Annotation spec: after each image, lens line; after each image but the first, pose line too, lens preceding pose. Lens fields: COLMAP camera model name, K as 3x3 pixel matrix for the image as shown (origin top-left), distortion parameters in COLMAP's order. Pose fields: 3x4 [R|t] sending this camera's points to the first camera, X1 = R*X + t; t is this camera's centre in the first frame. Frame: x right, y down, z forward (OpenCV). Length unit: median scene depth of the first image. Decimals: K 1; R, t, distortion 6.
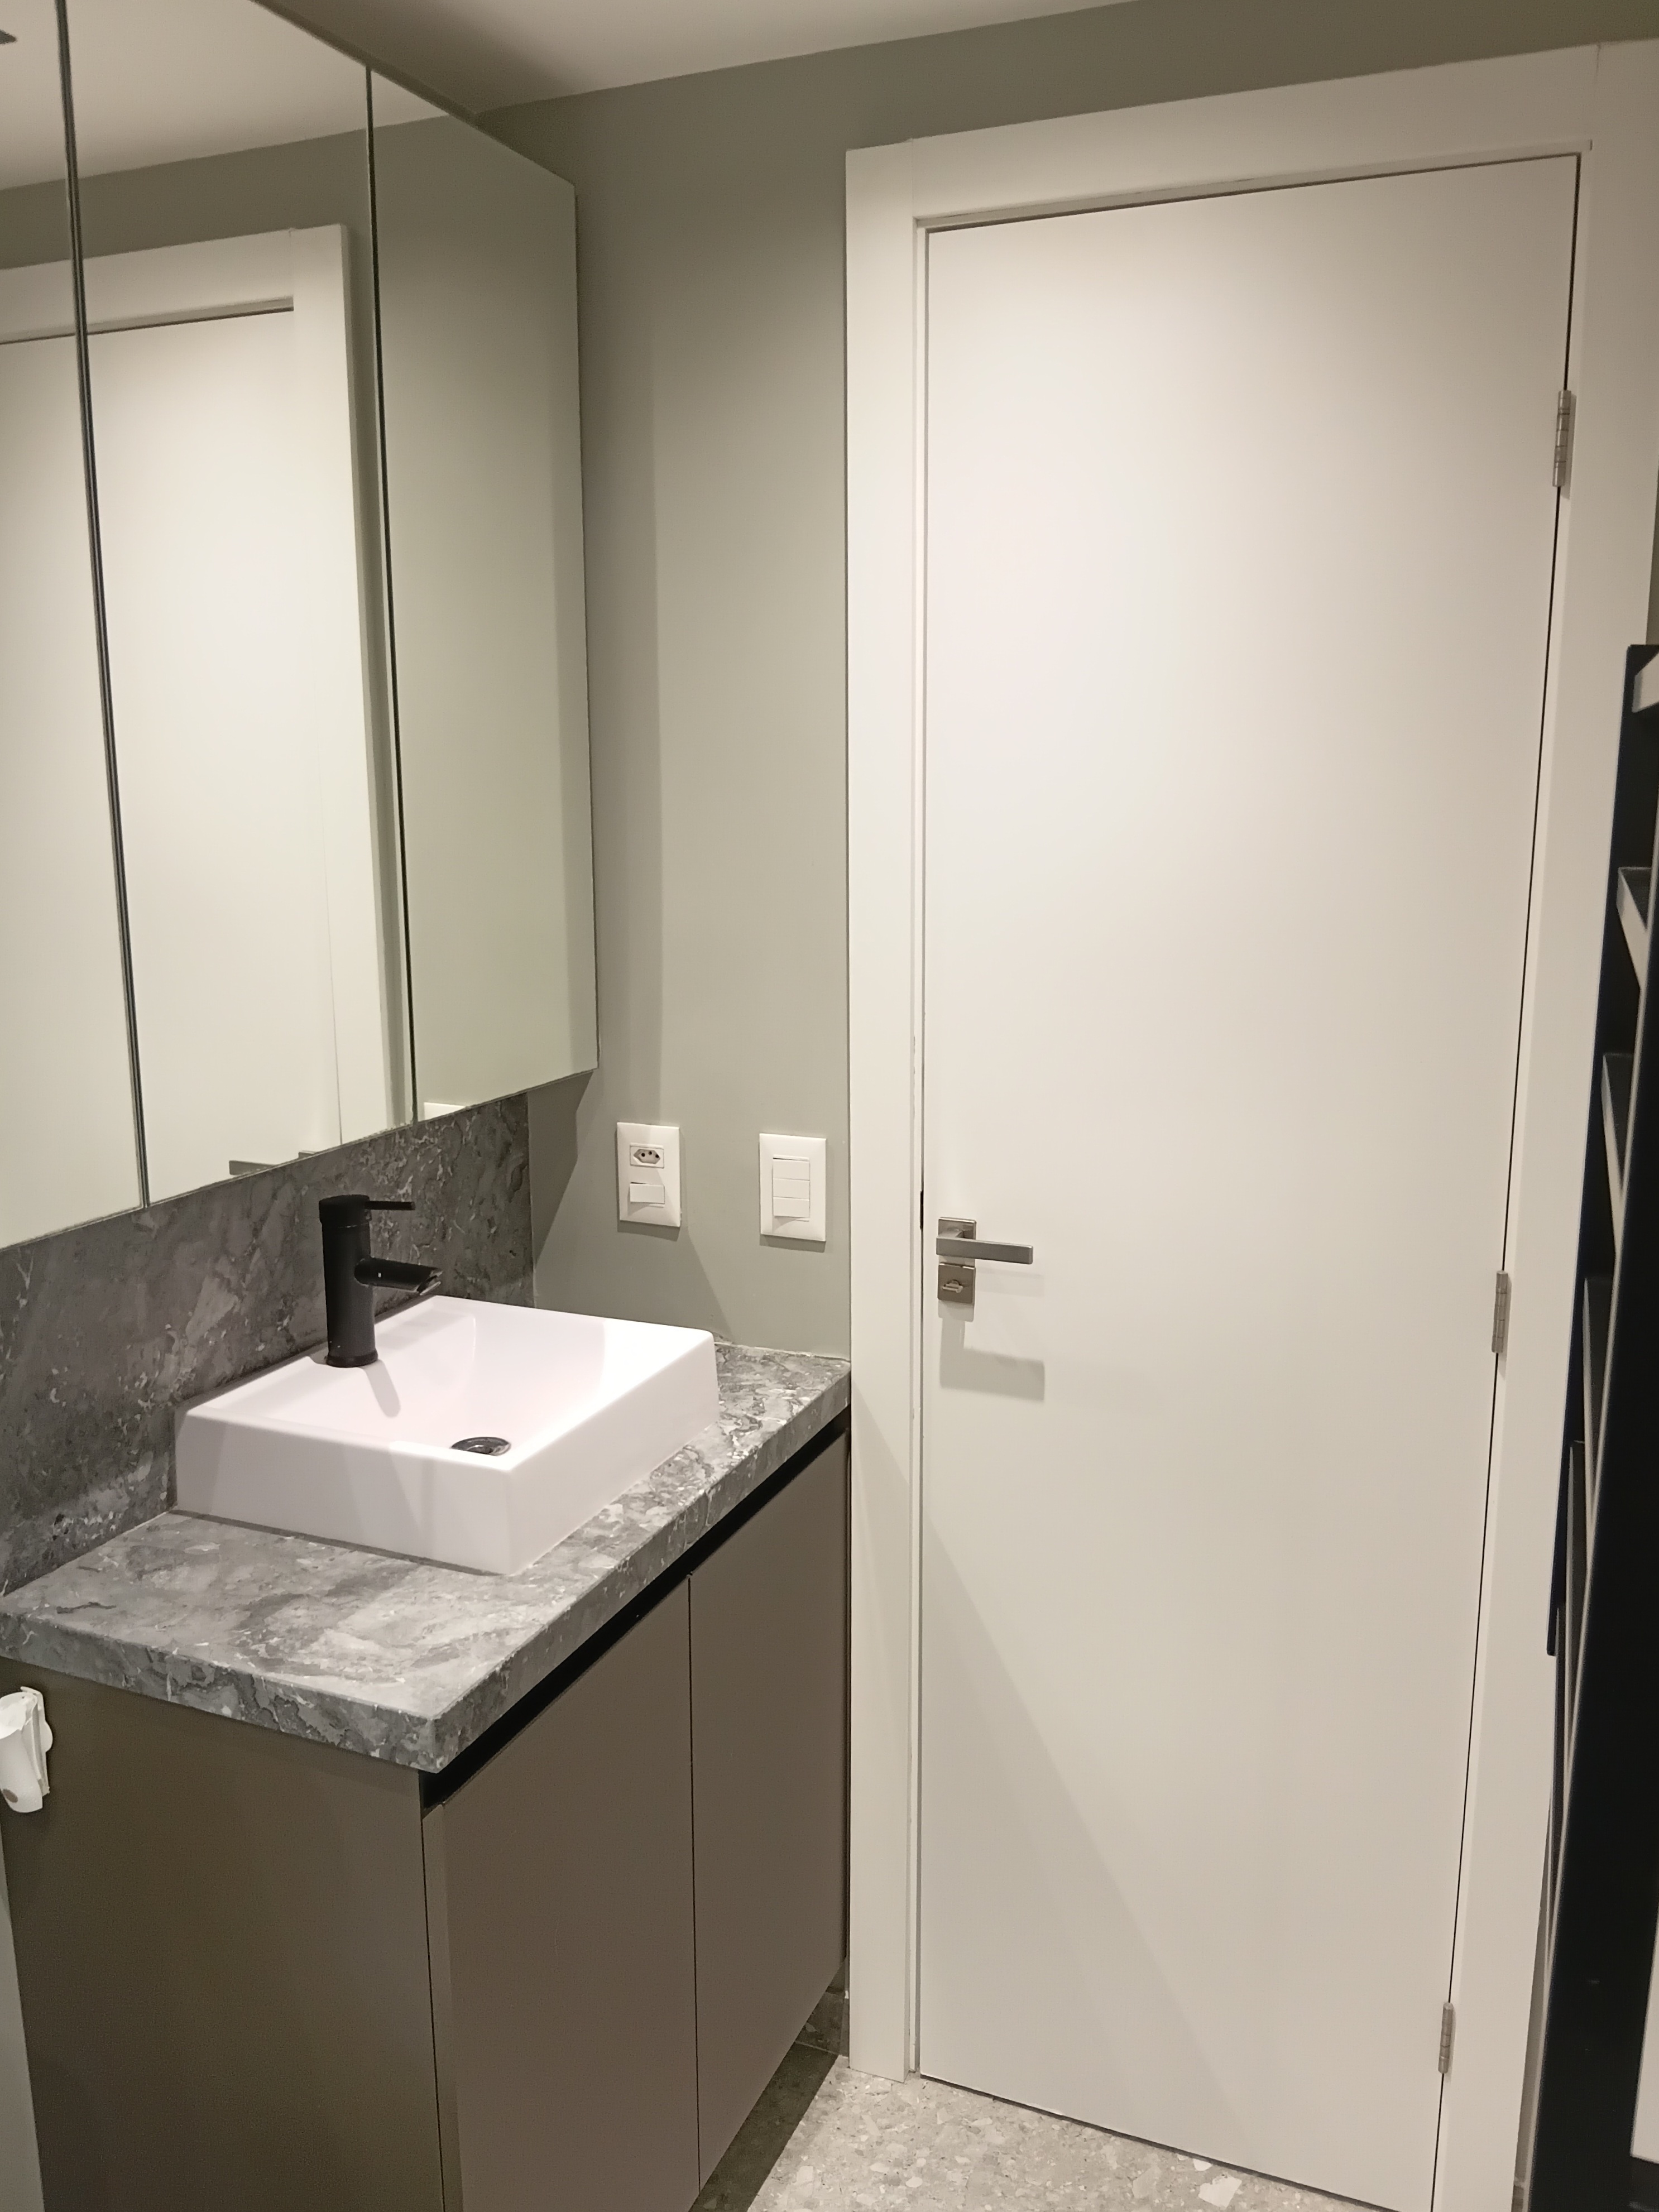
lens RADIAL K [[1702.3, 0, 831.5], [0, 1702.3, 1106.6], [0, 0, 1]] dist [0.078236, -0.143940]
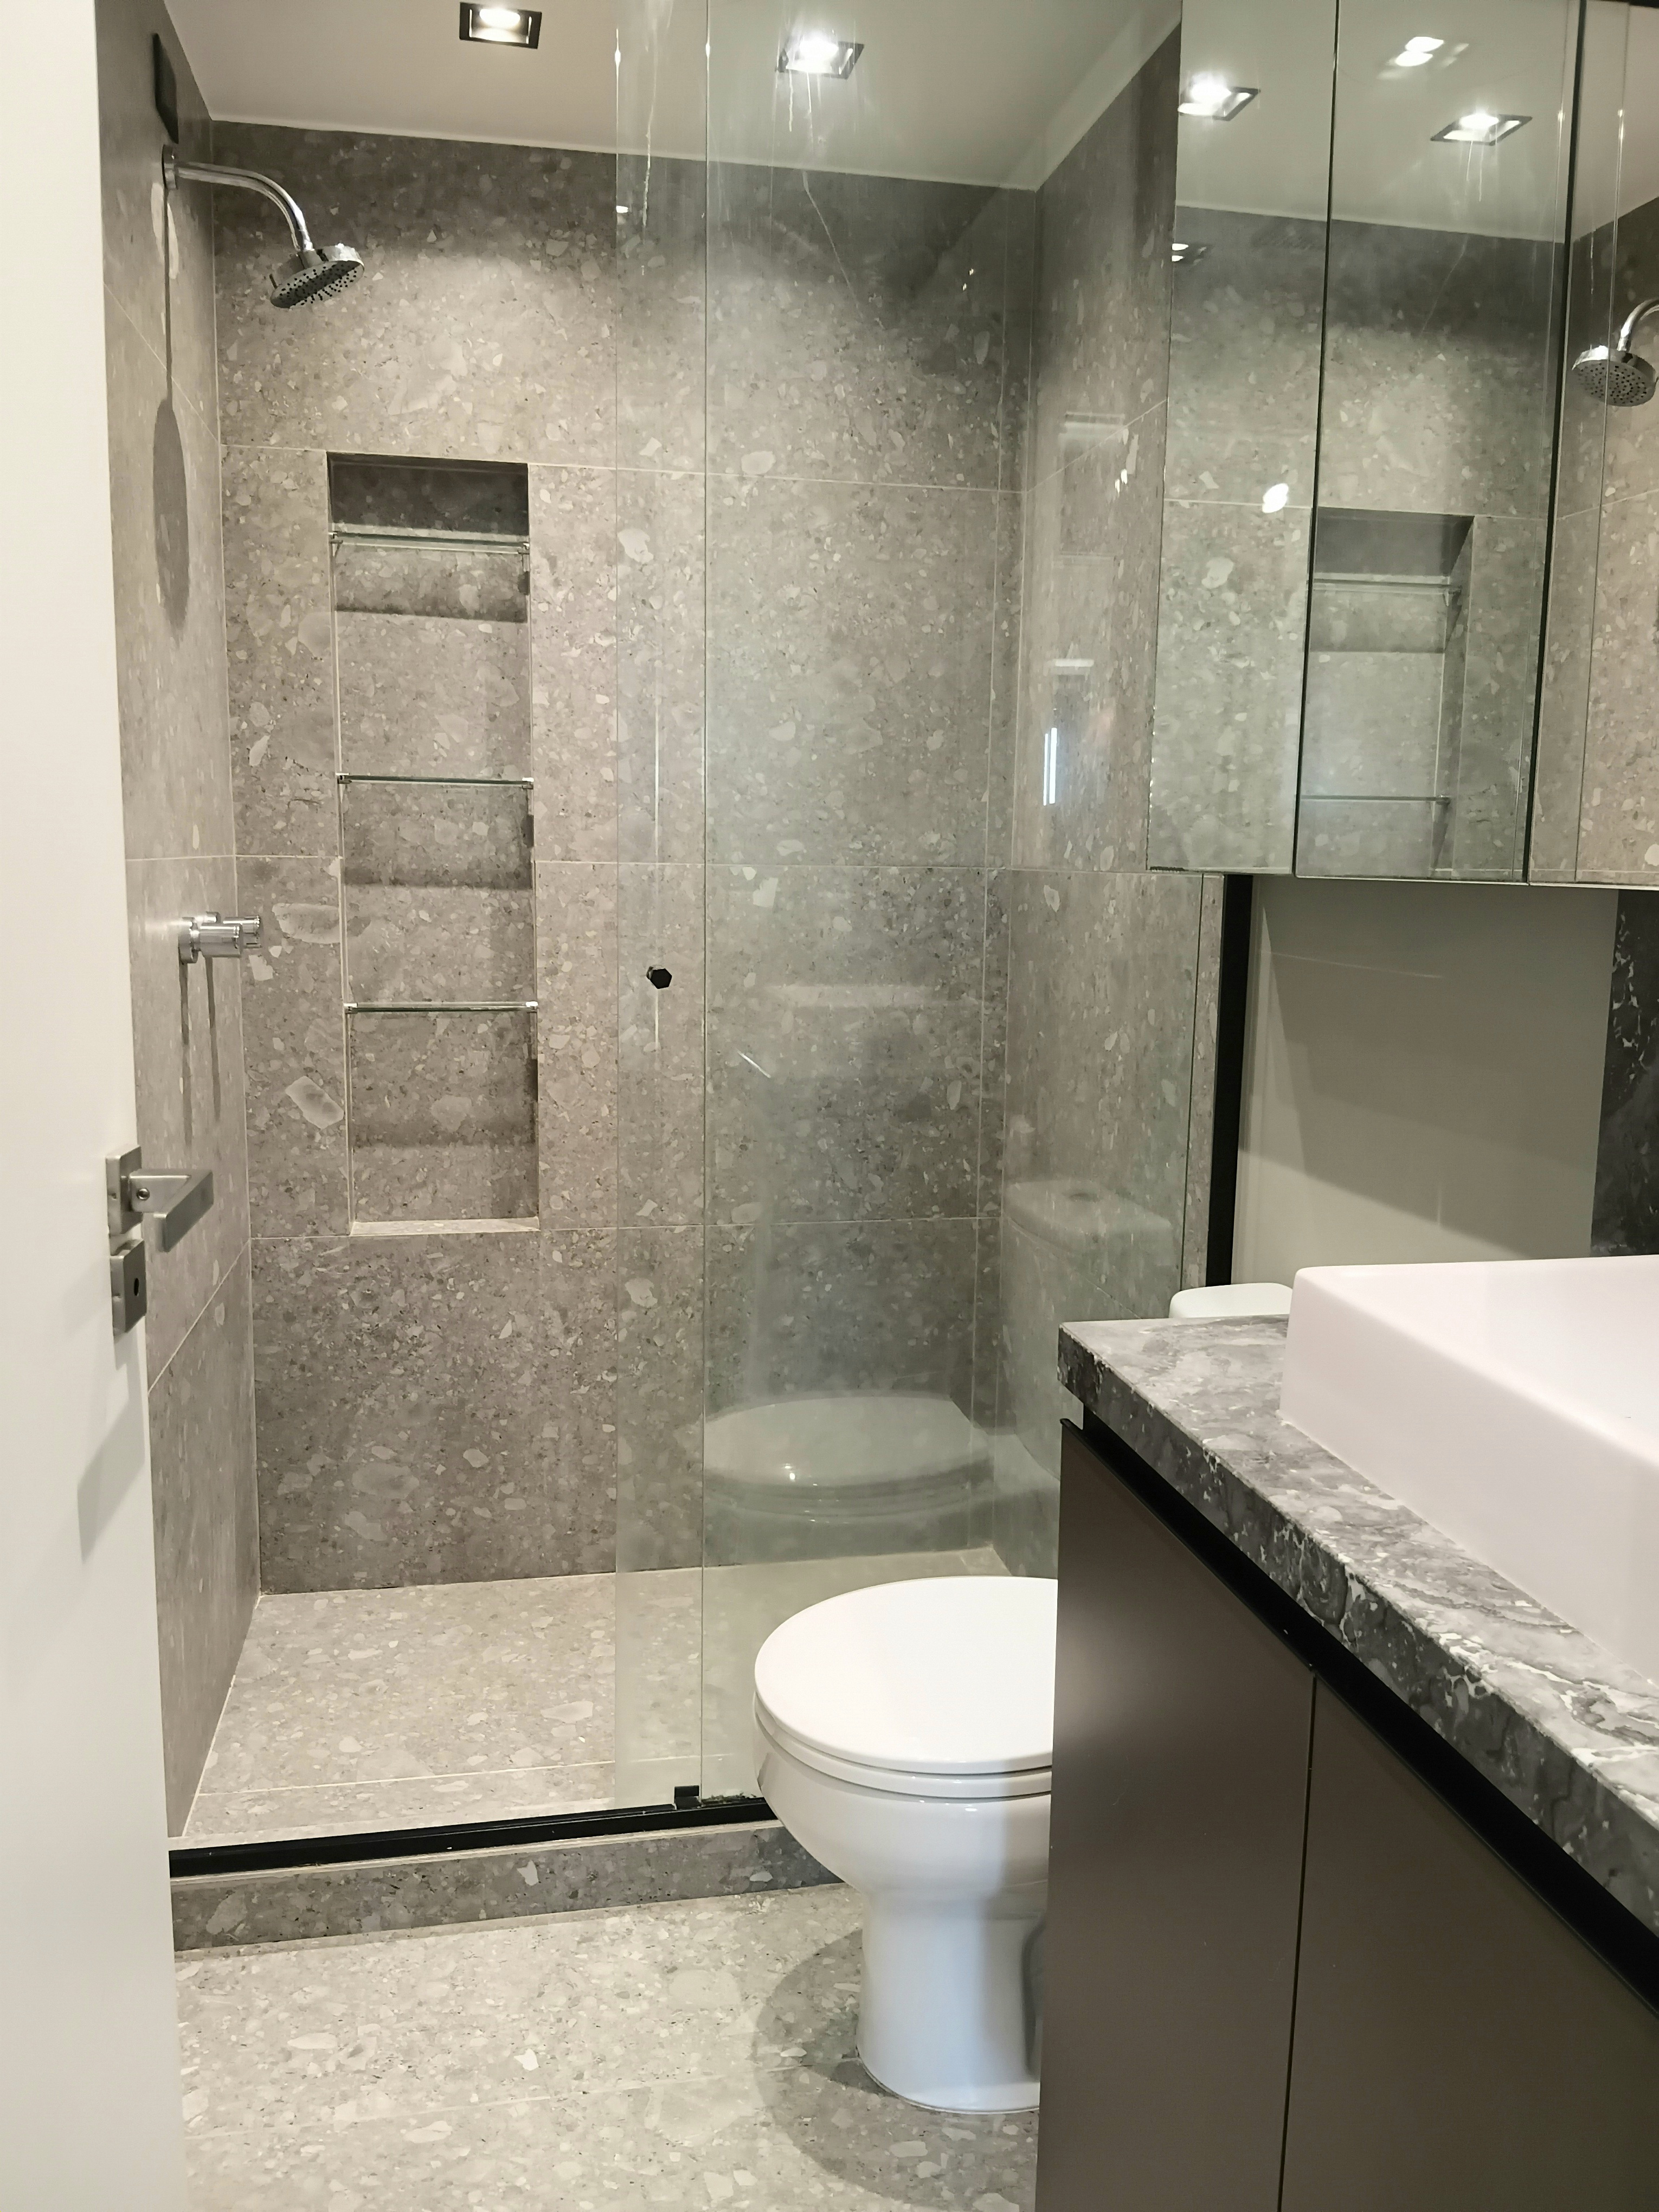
lens RADIAL K [[1702.3, 0, 831.9], [0, 1702.3, 1104.2], [0, 0, 1]] dist [0.078236, -0.143940]
pose [[-0.831387, 0.065262, -0.551848, 0.352699], [-0.121955, 0.947440, 0.295777, -0.046176], [0.542146, 0.313206, -0.779730, 1.338886]]
